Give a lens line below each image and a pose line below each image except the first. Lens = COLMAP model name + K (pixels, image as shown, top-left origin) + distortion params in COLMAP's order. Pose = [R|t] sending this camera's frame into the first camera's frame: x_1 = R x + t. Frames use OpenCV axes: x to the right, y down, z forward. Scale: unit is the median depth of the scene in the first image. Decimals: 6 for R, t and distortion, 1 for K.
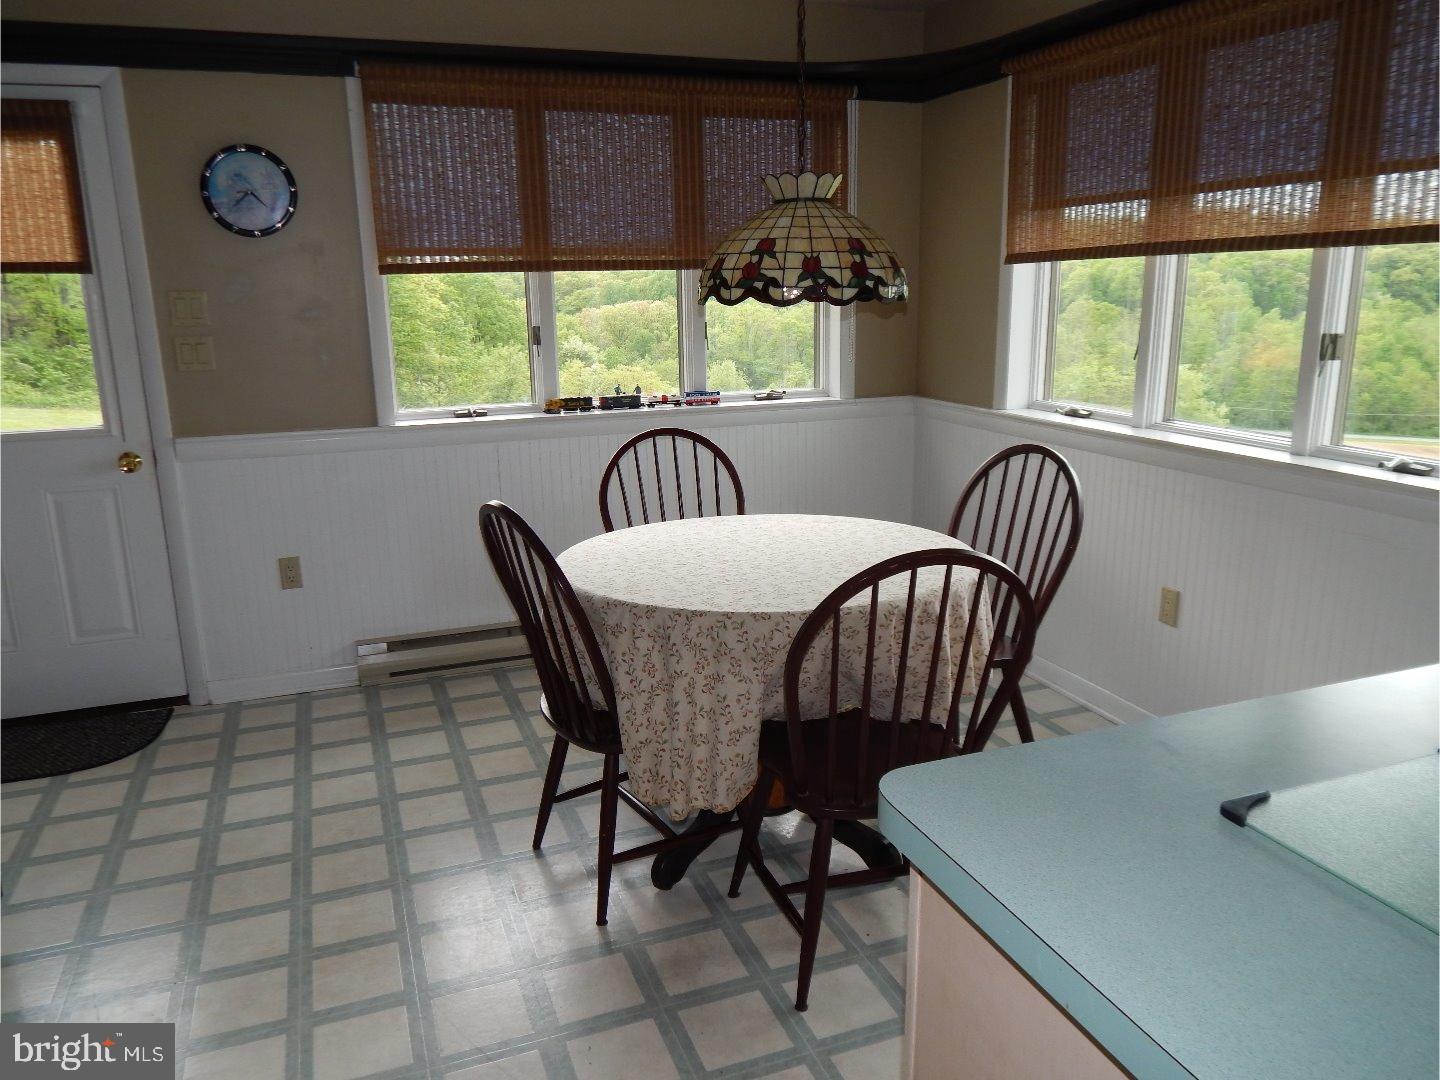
lens RADIAL K [[1051.8, 0, 724.6], [0, 1051.8, 542.2], [0, 0, 1]] dist [0.006203, -0.000616]
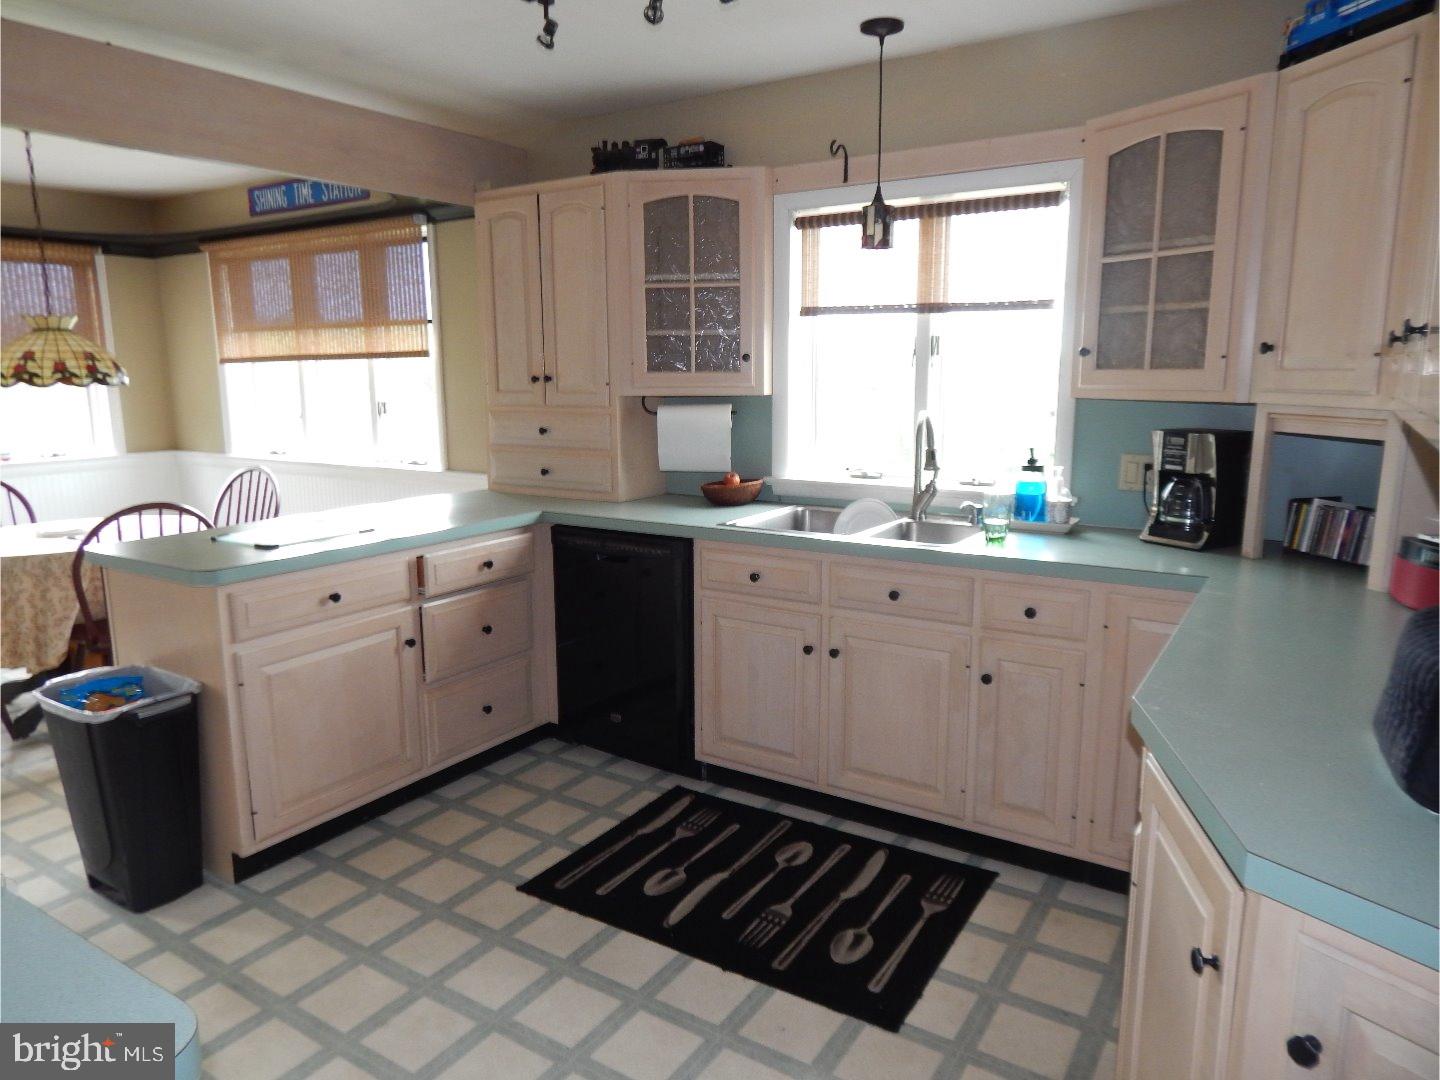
lens RADIAL K [[954.4, 0, 715.4], [0, 954.4, 533.0], [0, 0, 1]] dist [0.008094, -0.005850]
pose [[0.809846, -0.086334, 0.580256, 0.013950], [0.130793, 0.990787, -0.035128, 0.223582], [-0.571877, 0.104342, 0.813676, -0.940100]]
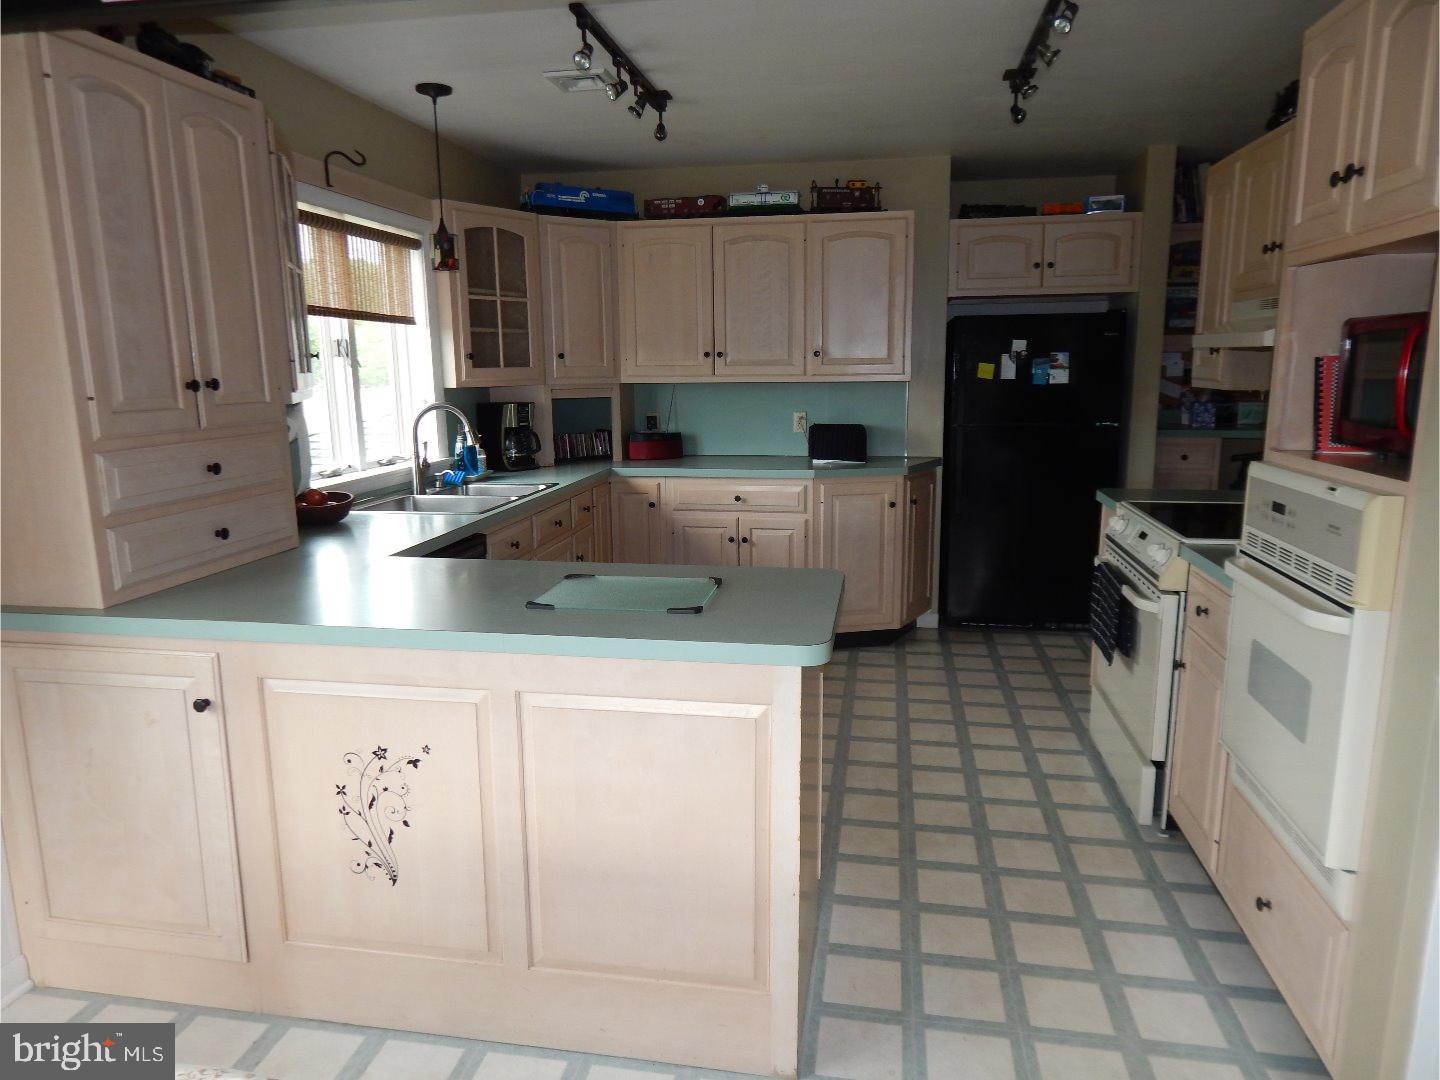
lens RADIAL K [[954.4, 0, 716.5], [0, 954.4, 540.6], [0, 0, 1]] dist [0.008094, -0.005850]
pose [[-0.861072, -0.064211, 0.504412, -0.266386], [0.150328, 0.915505, 0.373164, -0.306023], [-0.485753, 0.397149, -0.778663, 1.228053]]
